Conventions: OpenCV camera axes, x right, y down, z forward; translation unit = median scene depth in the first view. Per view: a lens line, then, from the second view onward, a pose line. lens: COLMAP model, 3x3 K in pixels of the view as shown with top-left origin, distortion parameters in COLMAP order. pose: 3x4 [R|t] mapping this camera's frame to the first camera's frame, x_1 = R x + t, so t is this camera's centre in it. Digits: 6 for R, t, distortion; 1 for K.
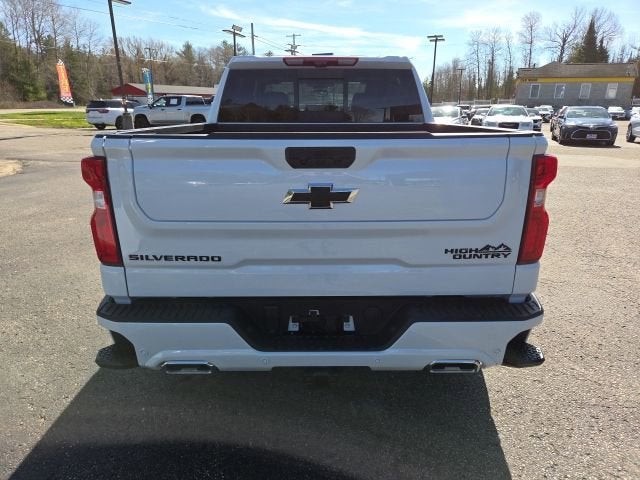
lens RADIAL K [[429.1, 0, 323.2], [0, 429.1, 239.5], [0, 0, 1]] dist [0.078432, -0.066201]
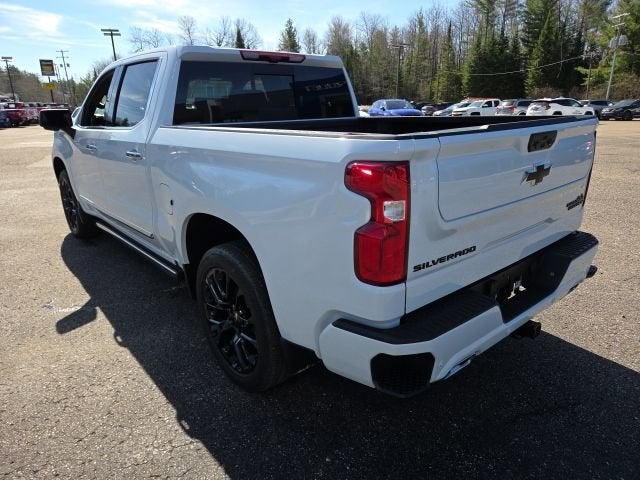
lens RADIAL K [[429.1, 0, 323.2], [0, 429.1, 239.5], [0, 0, 1]] dist [0.078432, -0.066201]
pose [[0.761218, -0.208181, 0.614173, -1.118881], [0.207260, 0.975500, 0.073775, -0.124194], [-0.614484, 0.071134, 0.785716, 0.396824]]
